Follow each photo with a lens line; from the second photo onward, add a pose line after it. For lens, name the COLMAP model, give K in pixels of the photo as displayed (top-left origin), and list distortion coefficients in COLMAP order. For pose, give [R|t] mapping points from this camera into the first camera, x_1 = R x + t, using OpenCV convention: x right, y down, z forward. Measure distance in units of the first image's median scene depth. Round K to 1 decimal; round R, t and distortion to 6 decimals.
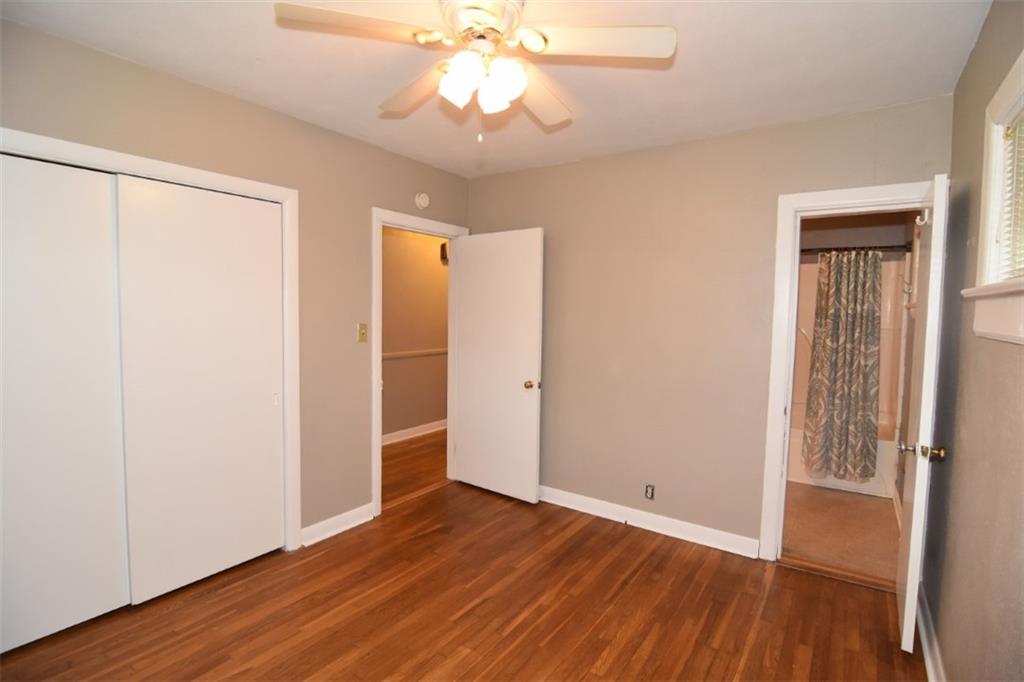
lens RADIAL K [[489.8, 0, 514.8], [0, 489.8, 341.1], [0, 0, 1]] dist [-0.010388, -0.007387]
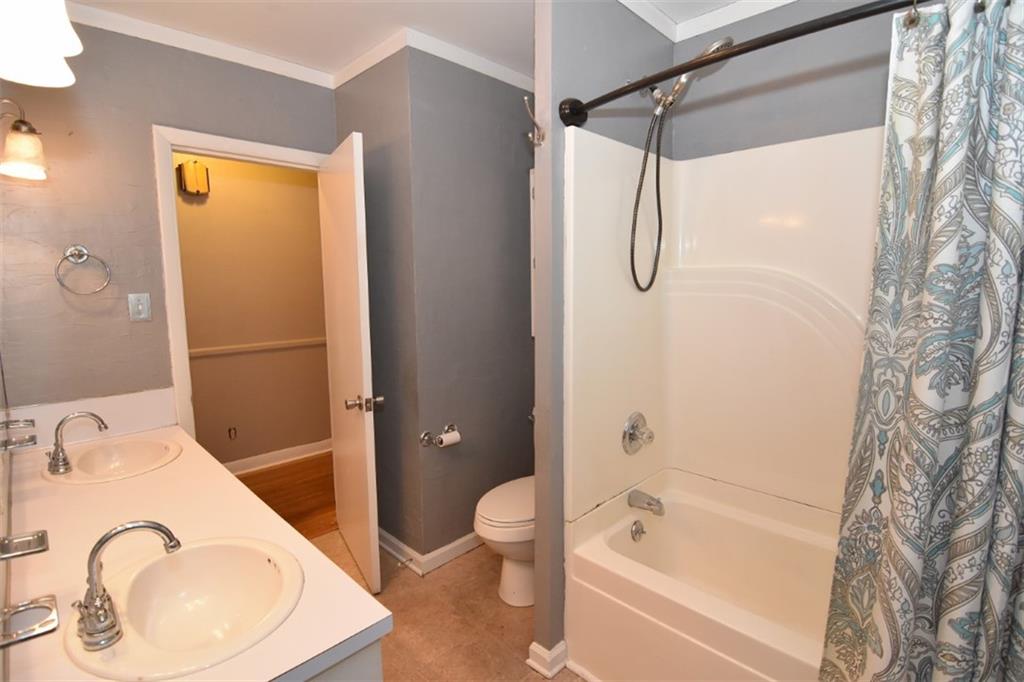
lens RADIAL K [[489.8, 0, 516.7], [0, 489.8, 341.7], [0, 0, 1]] dist [-0.010388, -0.007387]
pose [[0.986014, 0.001928, -0.166654, 0.470210], [0.008165, 0.998174, 0.059857, -0.034975], [0.166465, -0.060380, 0.984197, 0.711126]]
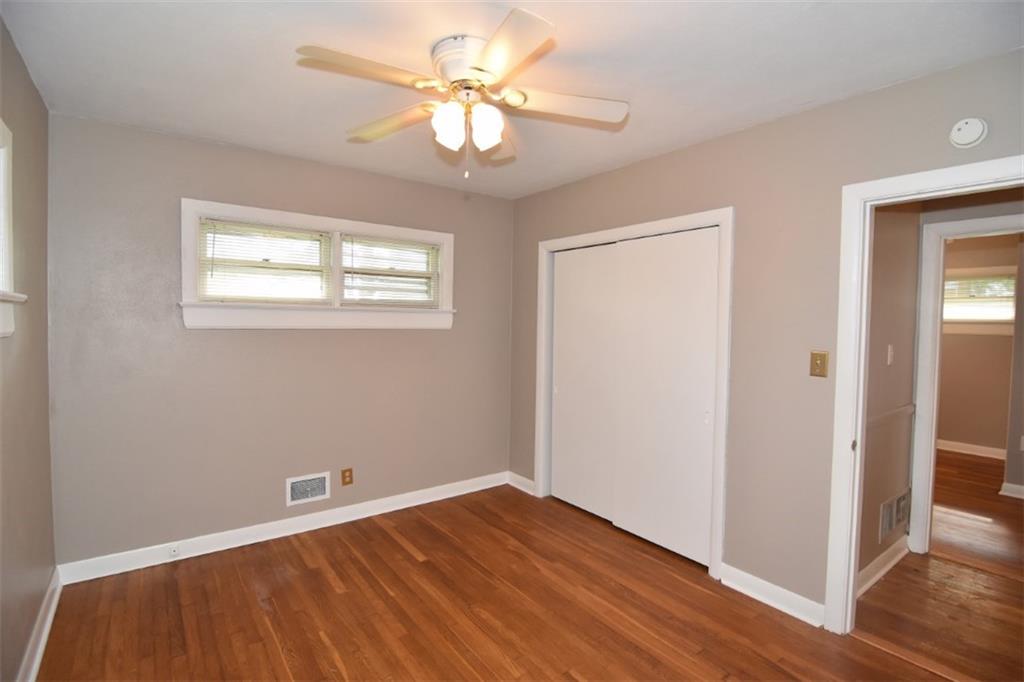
lens RADIAL K [[489.8, 0, 509.2], [0, 489.8, 332.2], [0, 0, 1]] dist [-0.010388, -0.007387]
pose [[-0.315673, 0.007064, -0.948842, 0.870189], [-0.077458, 0.996443, 0.033188, -0.086399], [0.945701, 0.083972, -0.314003, 1.290793]]
